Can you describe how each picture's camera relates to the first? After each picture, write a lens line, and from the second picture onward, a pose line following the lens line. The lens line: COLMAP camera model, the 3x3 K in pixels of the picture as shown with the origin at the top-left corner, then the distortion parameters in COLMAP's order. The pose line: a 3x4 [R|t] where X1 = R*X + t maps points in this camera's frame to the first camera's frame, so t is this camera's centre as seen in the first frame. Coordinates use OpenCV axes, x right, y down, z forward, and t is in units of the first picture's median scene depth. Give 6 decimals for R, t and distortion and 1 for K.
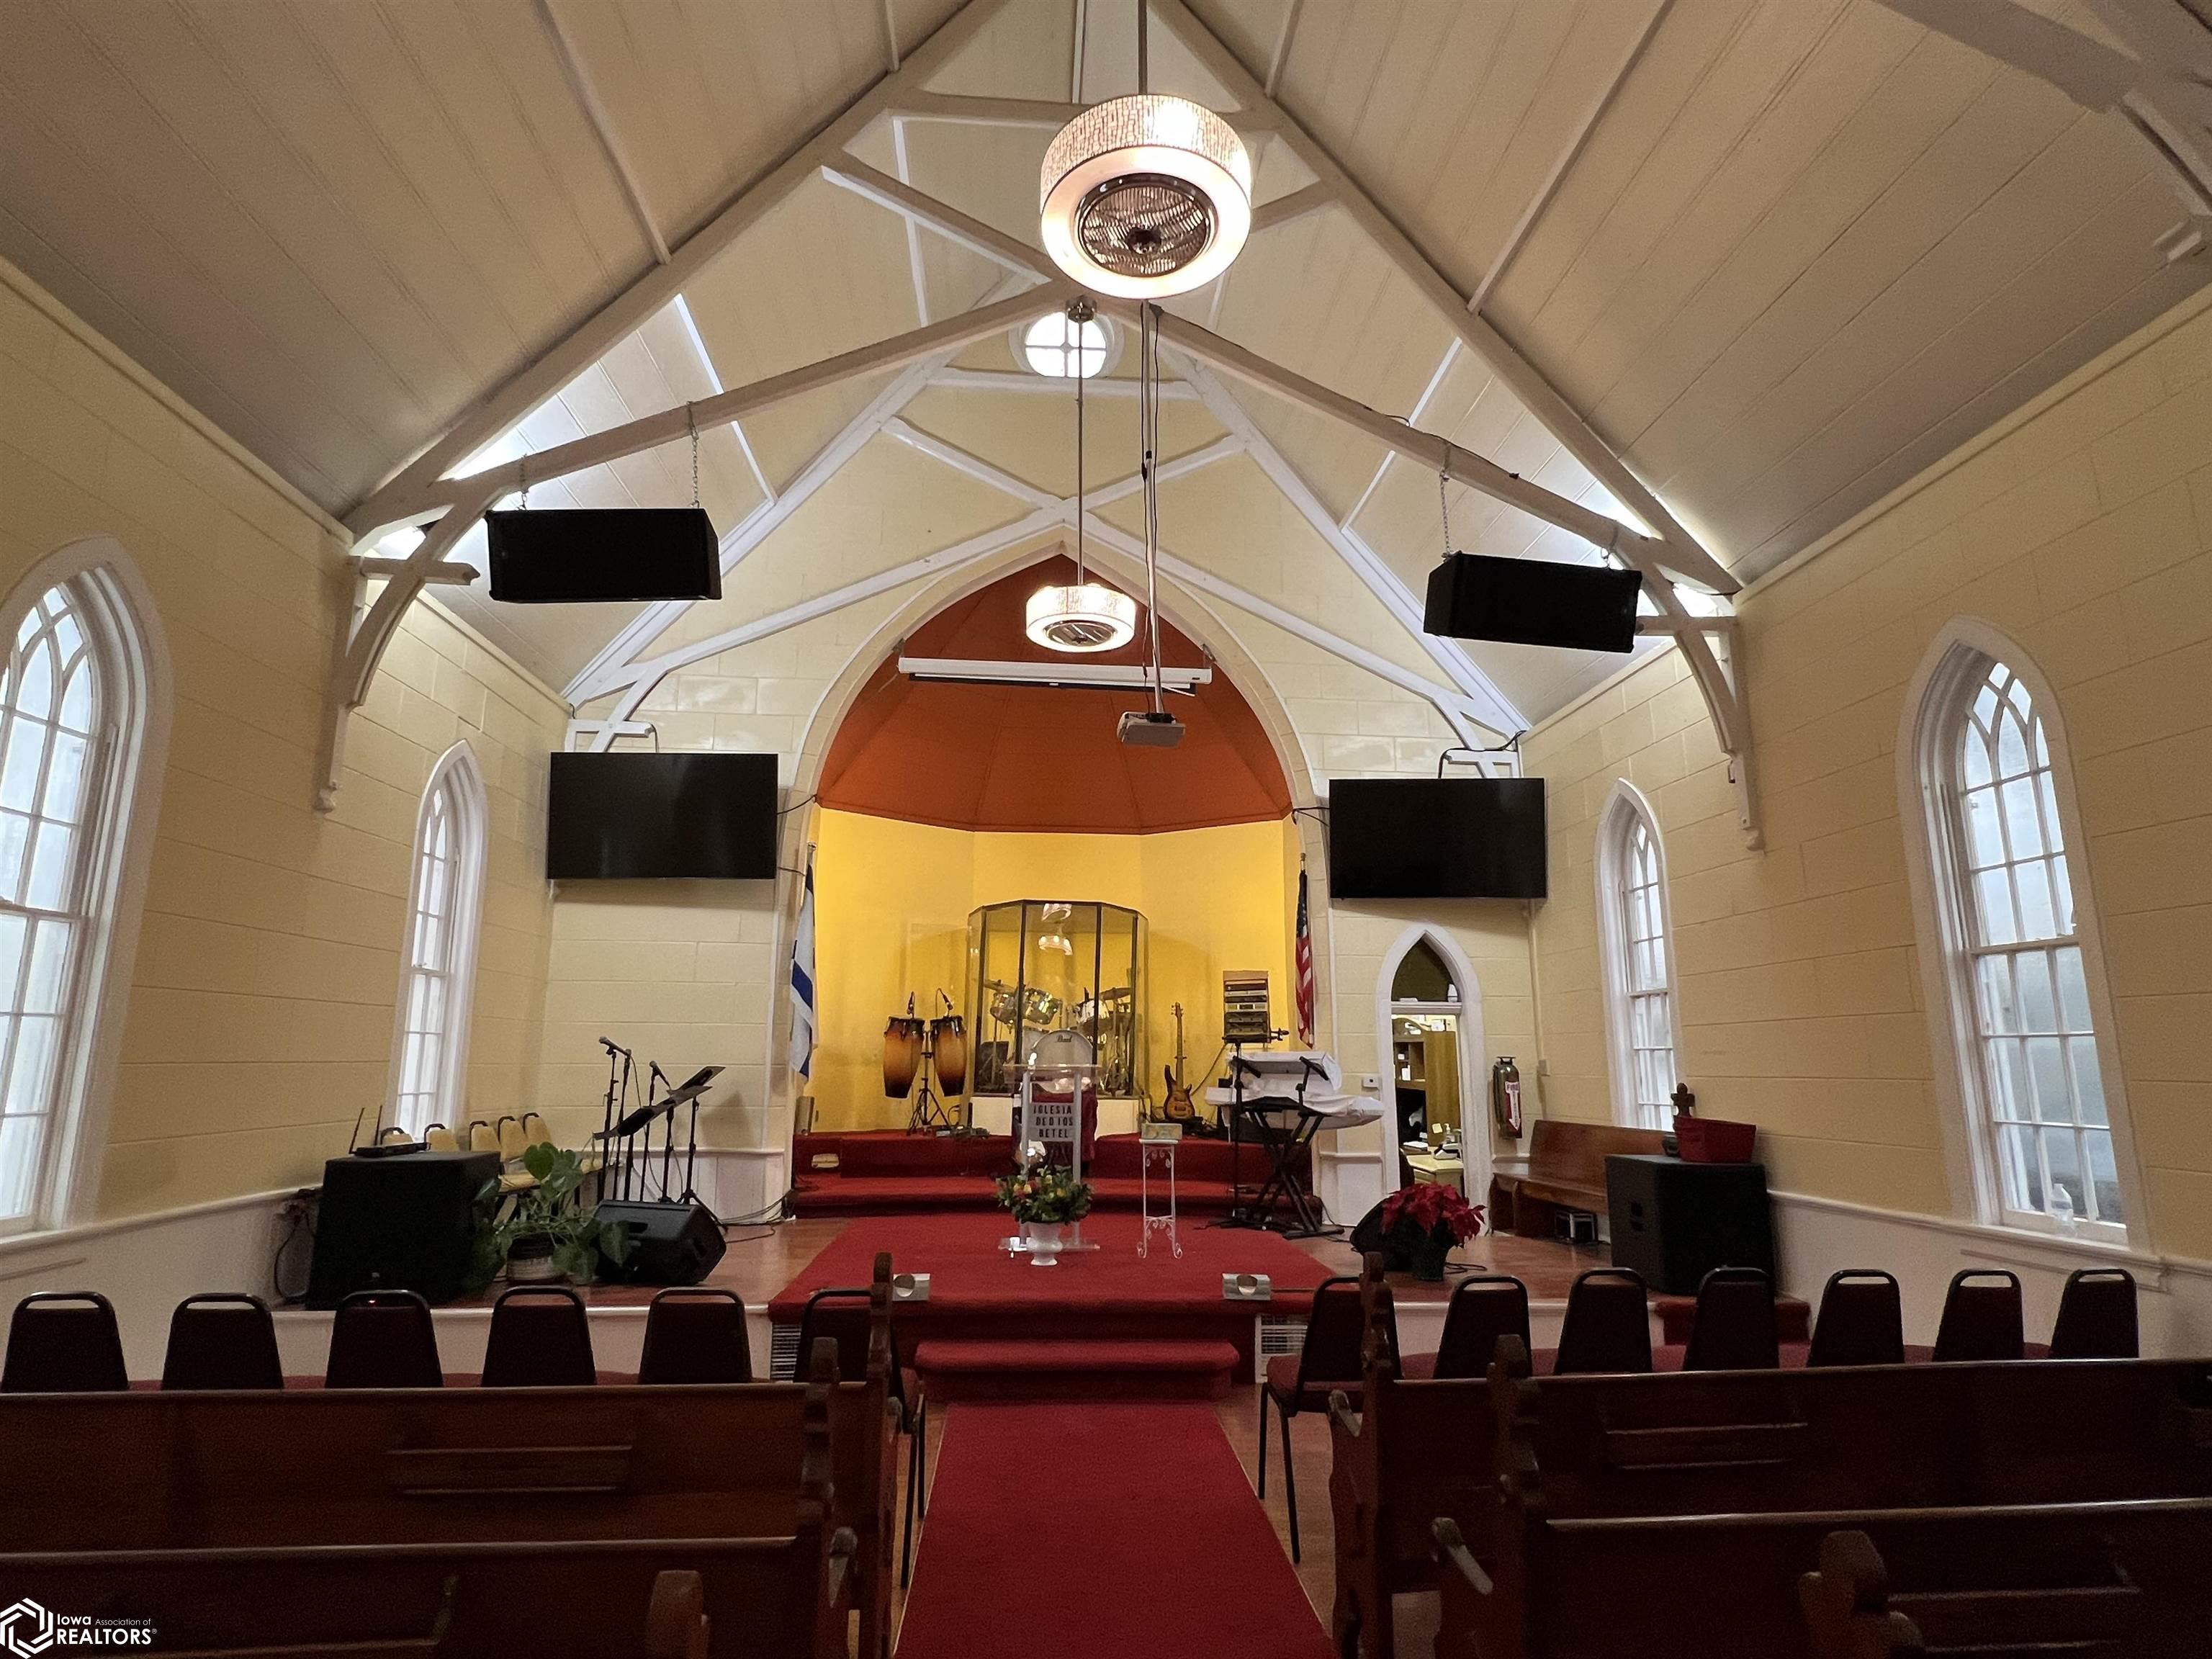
lens RADIAL K [[1076.4, 0, 1105.6], [0, 1076.4, 838.4], [0, 0, 1]] dist [-0.000623, -0.000265]
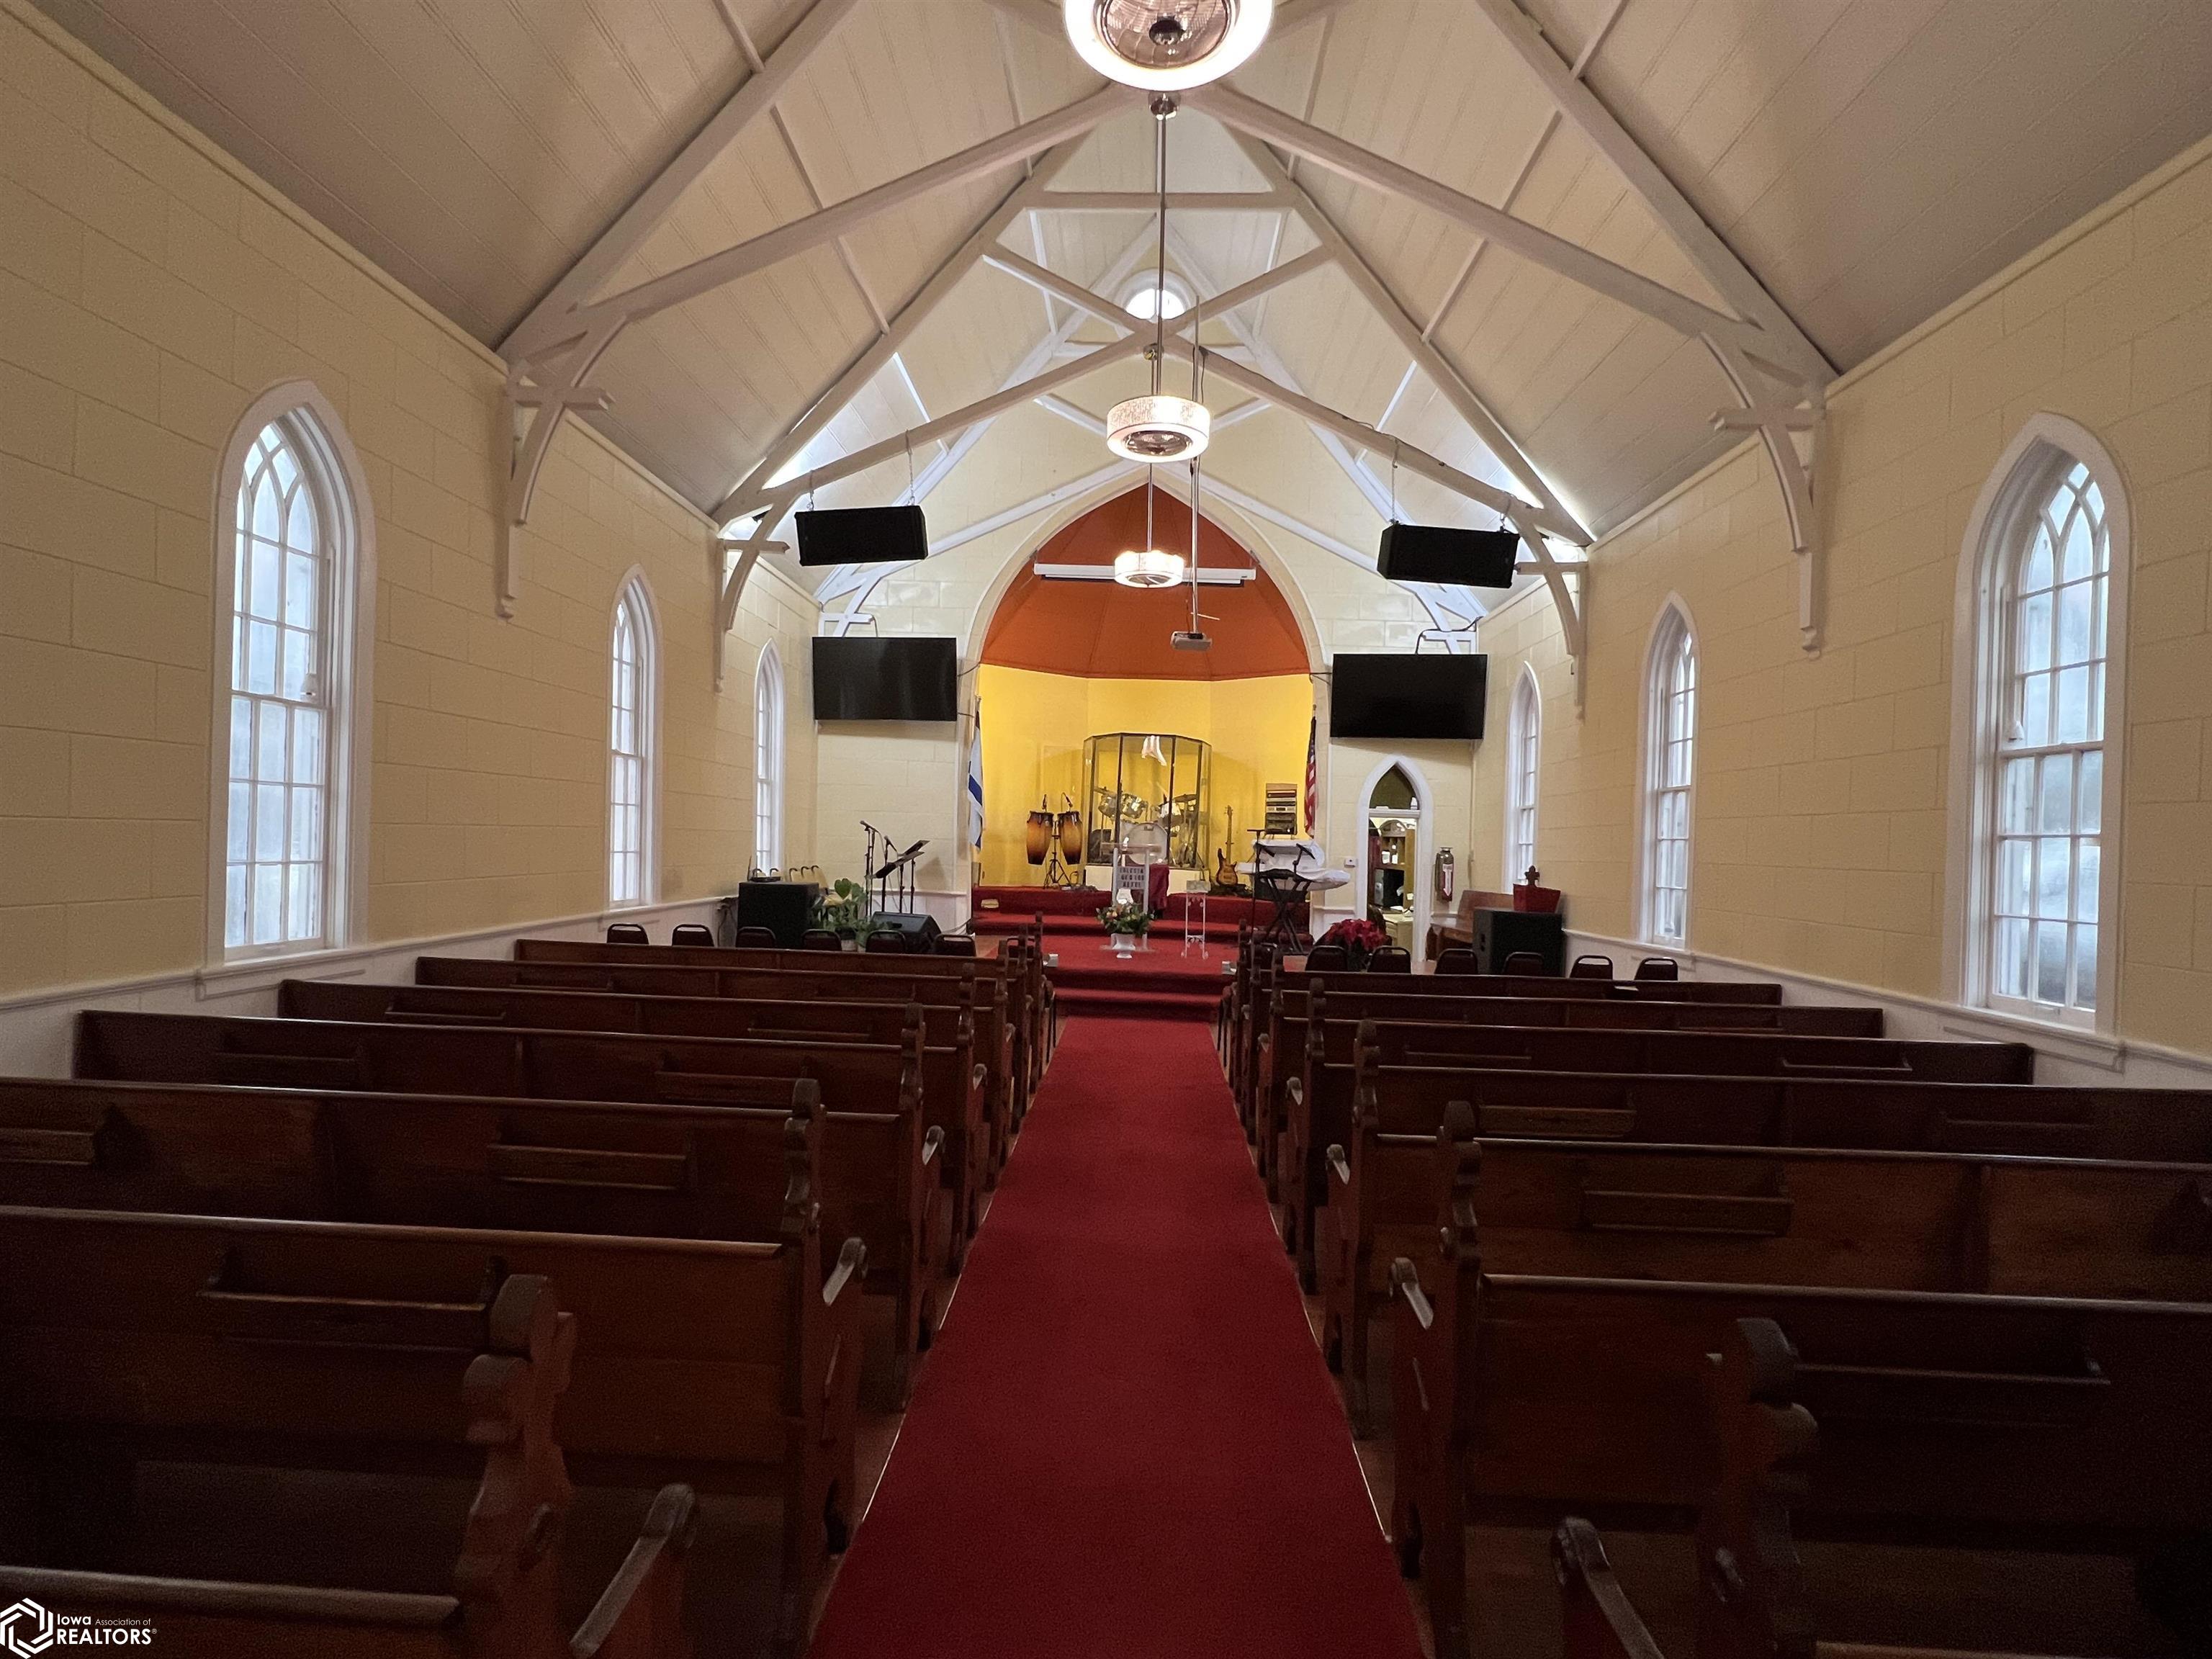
lens RADIAL K [[1048.5, 0, 1106.8], [0, 1048.5, 831.5], [0, 0, 1]] dist [0.009385, 0.000673]
pose [[0.993447, 0.023680, -0.111818, 0.079414], [-0.002507, 0.982582, 0.185812, -0.090789], [0.114270, -0.184314, 0.976202, -0.486576]]
